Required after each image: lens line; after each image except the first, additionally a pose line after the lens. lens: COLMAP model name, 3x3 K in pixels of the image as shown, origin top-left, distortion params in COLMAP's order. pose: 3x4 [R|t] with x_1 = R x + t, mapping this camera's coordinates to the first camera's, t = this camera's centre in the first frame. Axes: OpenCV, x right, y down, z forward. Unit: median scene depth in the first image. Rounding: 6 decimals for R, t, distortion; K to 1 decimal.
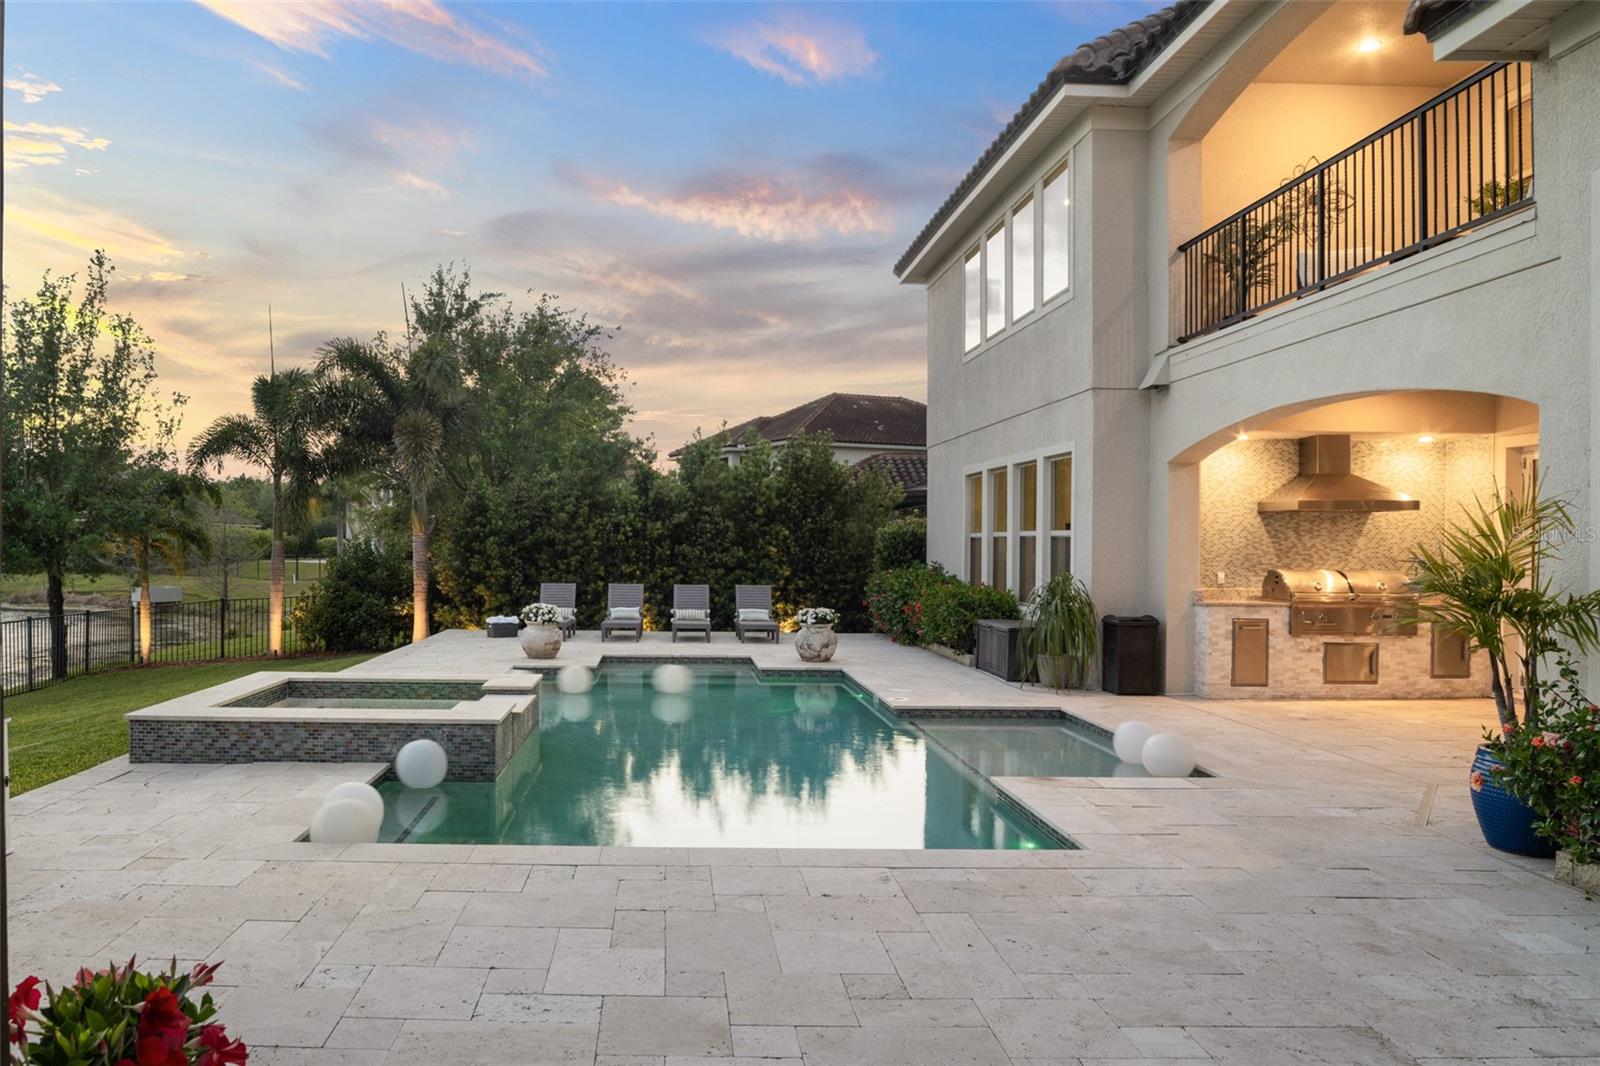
lens RADIAL K [[1118.1, 0, 661.1], [0, 1118.1, 553.3], [0, 0, 1]] dist [-0.033129, -0.002986]
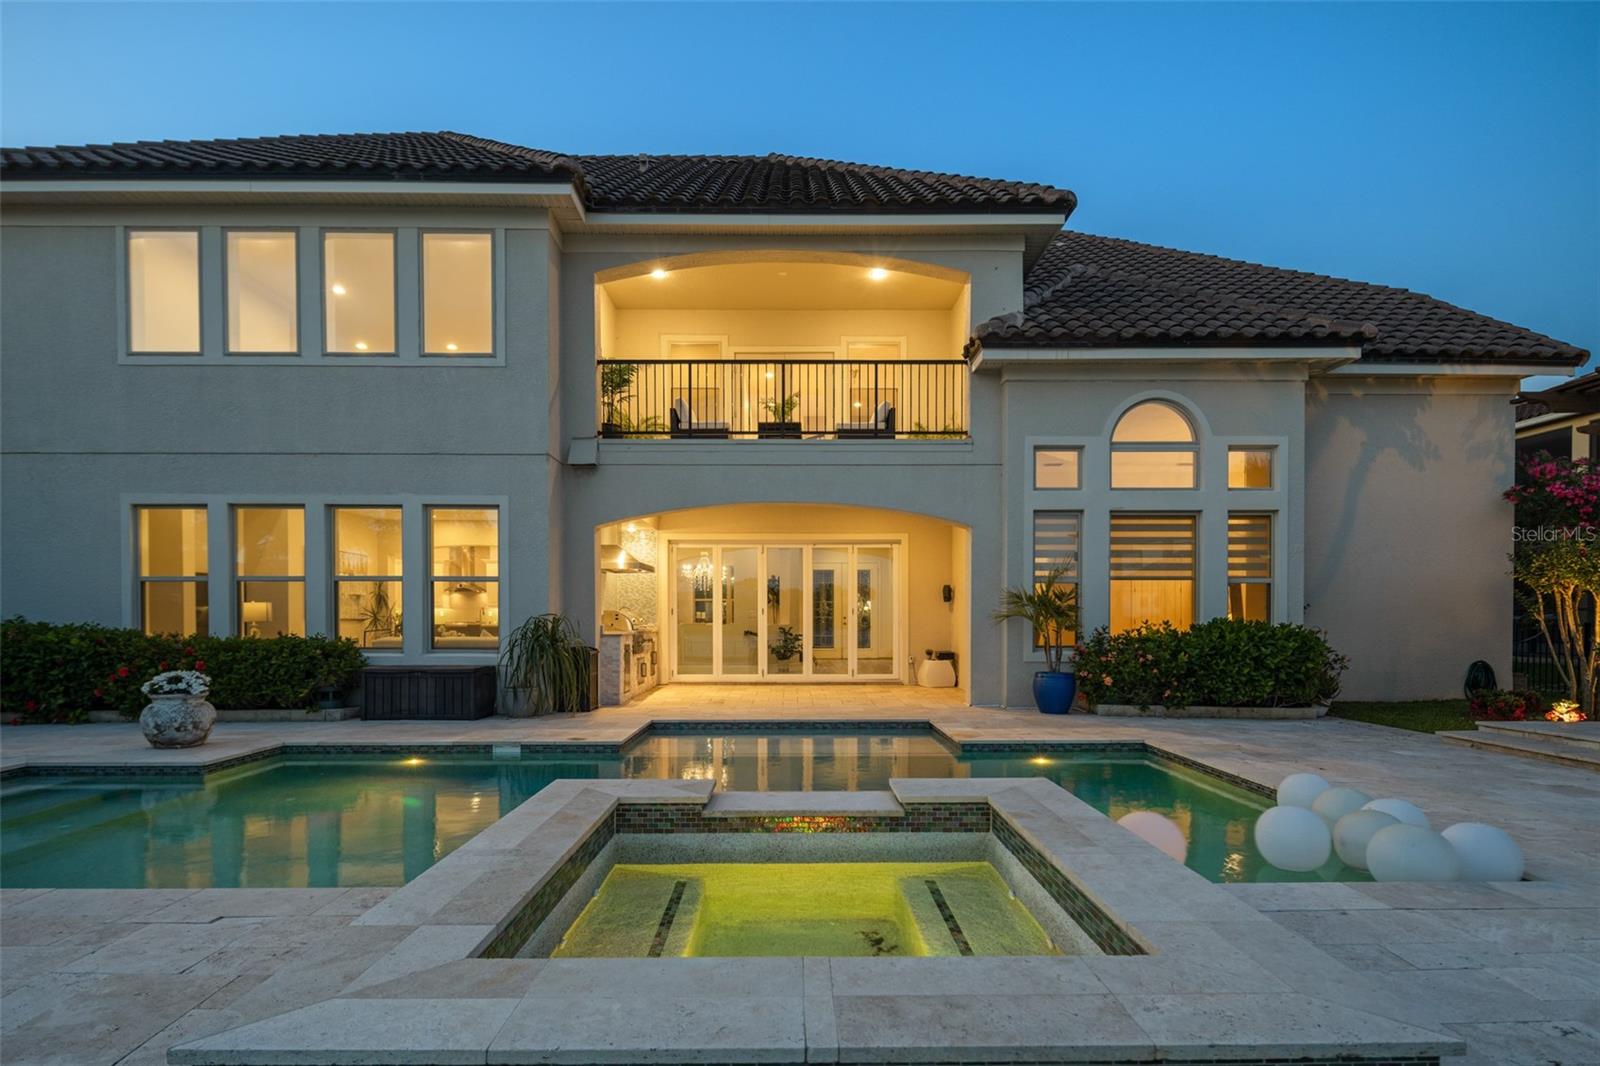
lens RADIAL K [[780.4, 0, 797.9], [0, 780.4, 626.8], [0, 0, 1]] dist [-0.000458, -0.000389]
pose [[-0.021700, -0.016777, 0.999624, -0.425569], [0.010880, 0.999796, 0.017017, 0.020468], [-0.999705, 0.011245, -0.021513, 0.742436]]
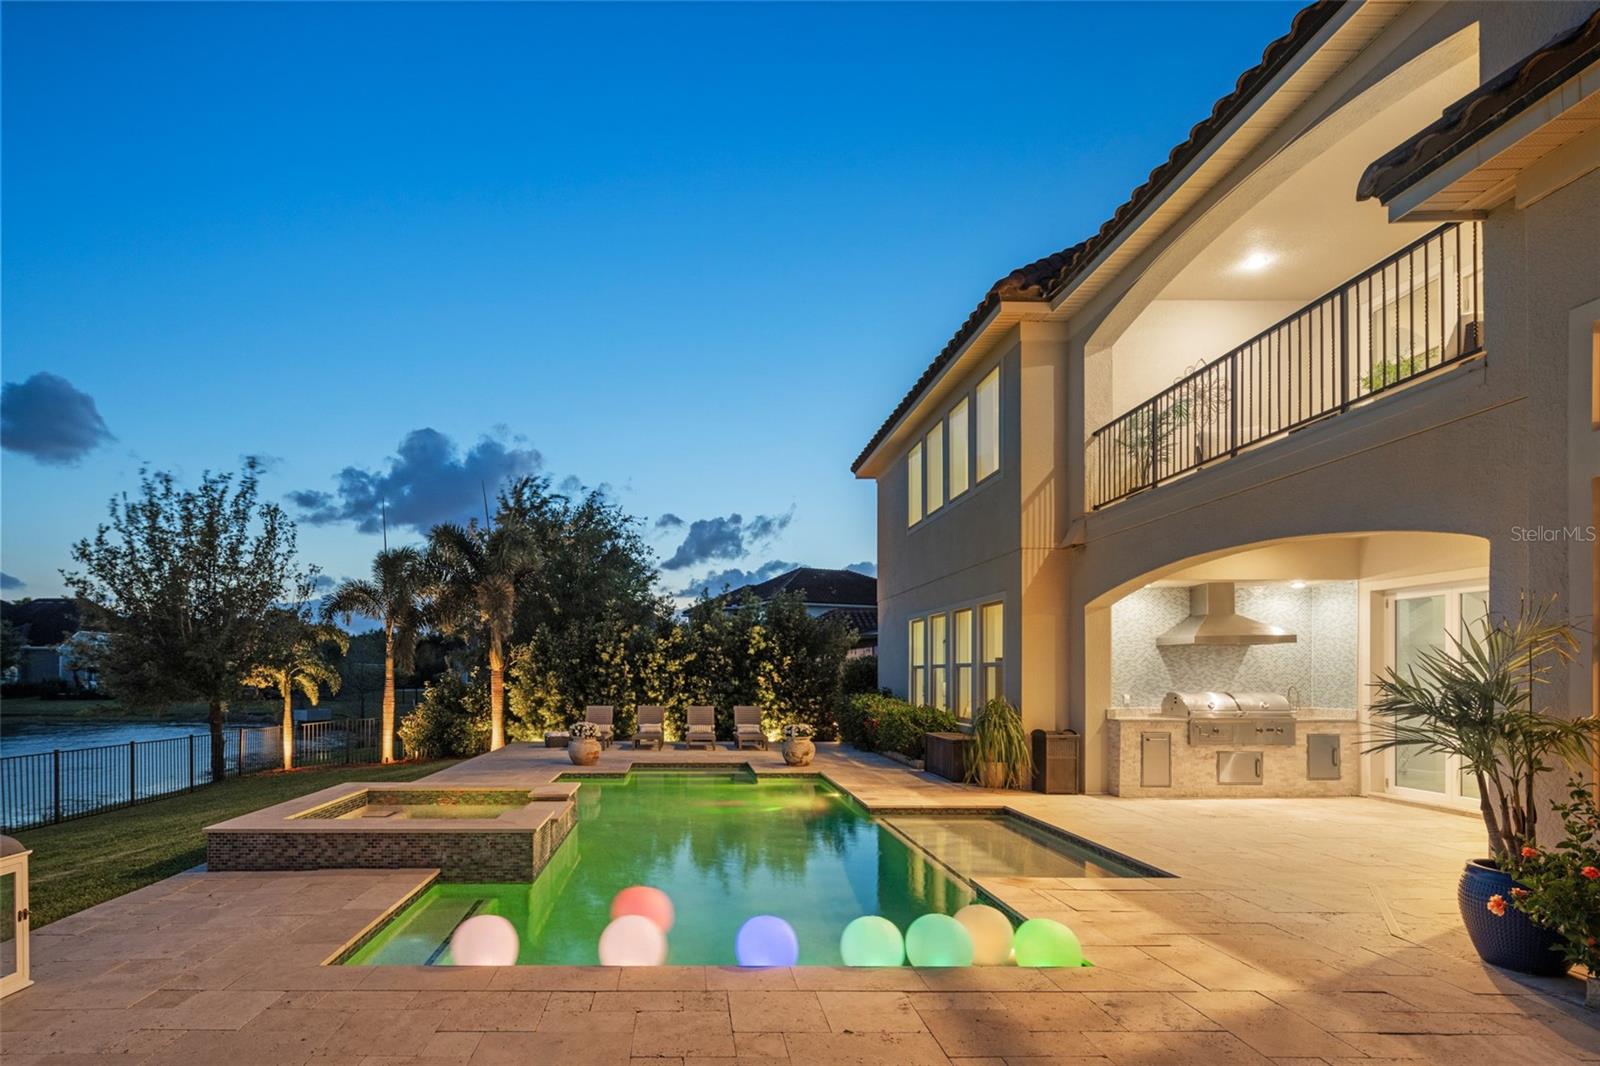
lens RADIAL K [[774.3, 0, 682.9], [0, 774.3, 672.3], [0, 0, 1]] dist [0.001080, -0.000577]
pose [[0.999958, -0.006741, 0.006180, 0.000626], [0.006824, 0.999885, -0.013559, 0.000505], [-0.006088, 0.013600, 0.999889, 0.129220]]
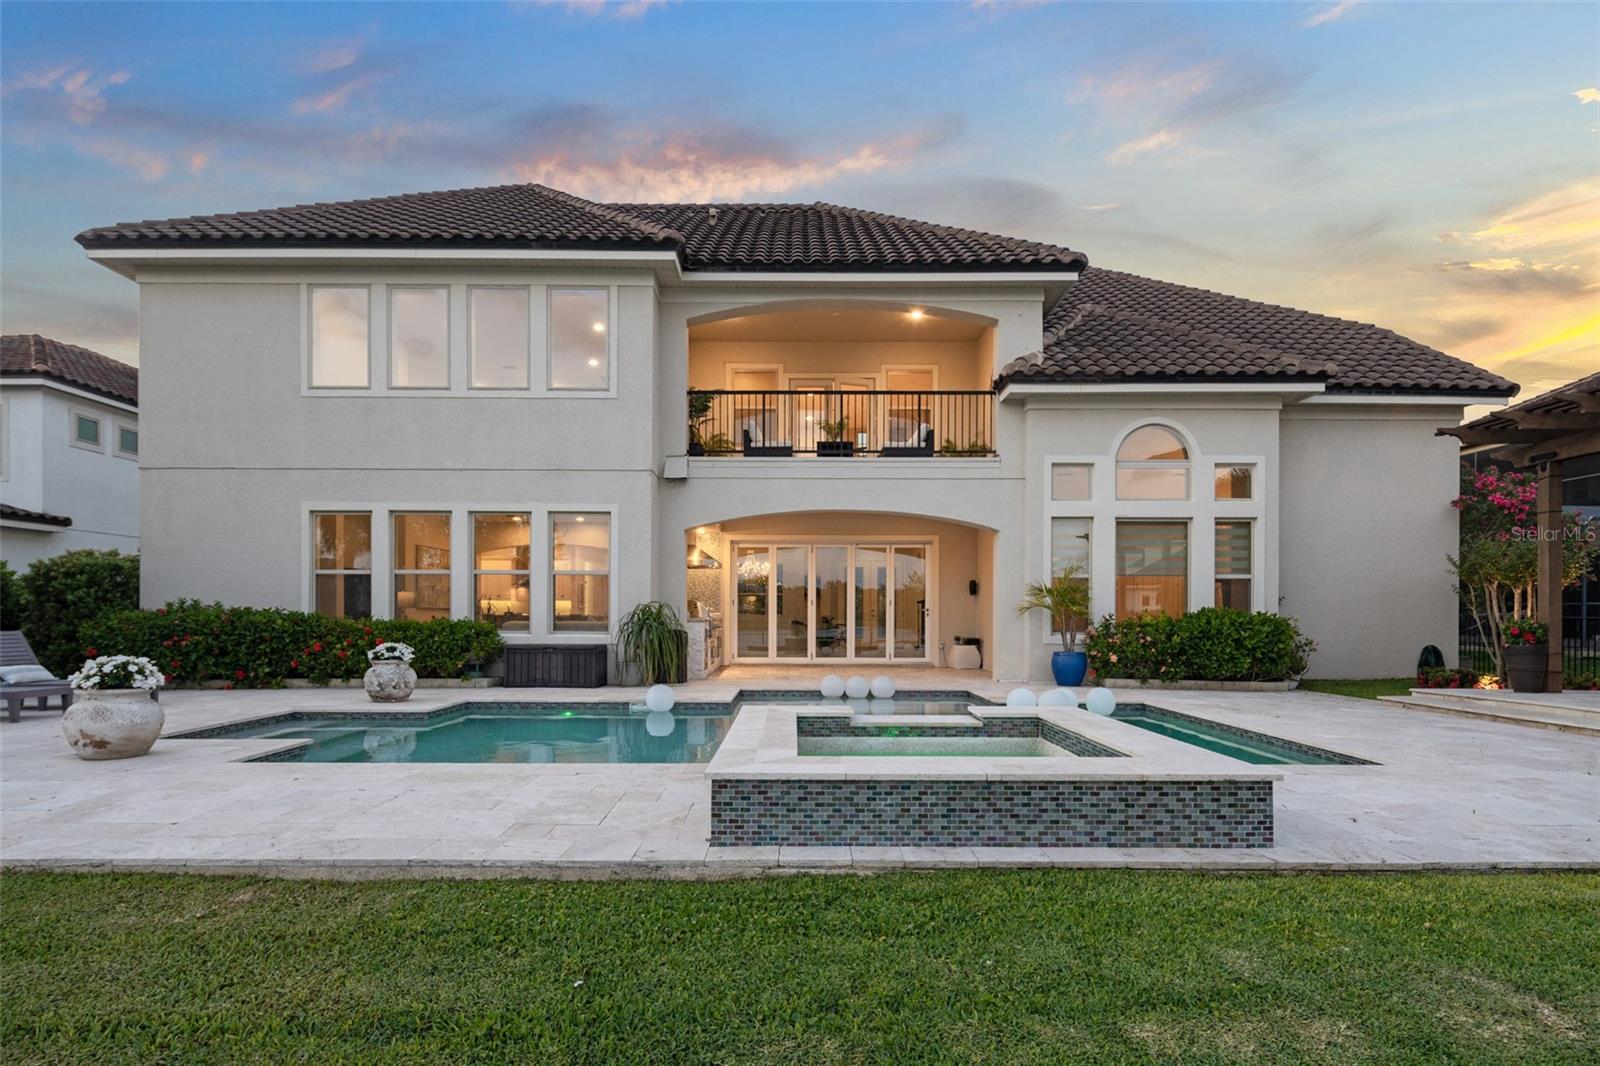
lens RADIAL K [[771.3, 0, 797.1], [0, 771.3, 618.1], [0, 0, 1]] dist [-0.001141, 0.000018]
pose [[-0.013539, -0.008675, 0.999871, -0.580093], [0.007388, 0.999934, 0.008775, 0.031075], [-0.999881, 0.007506, -0.013474, 0.811775]]
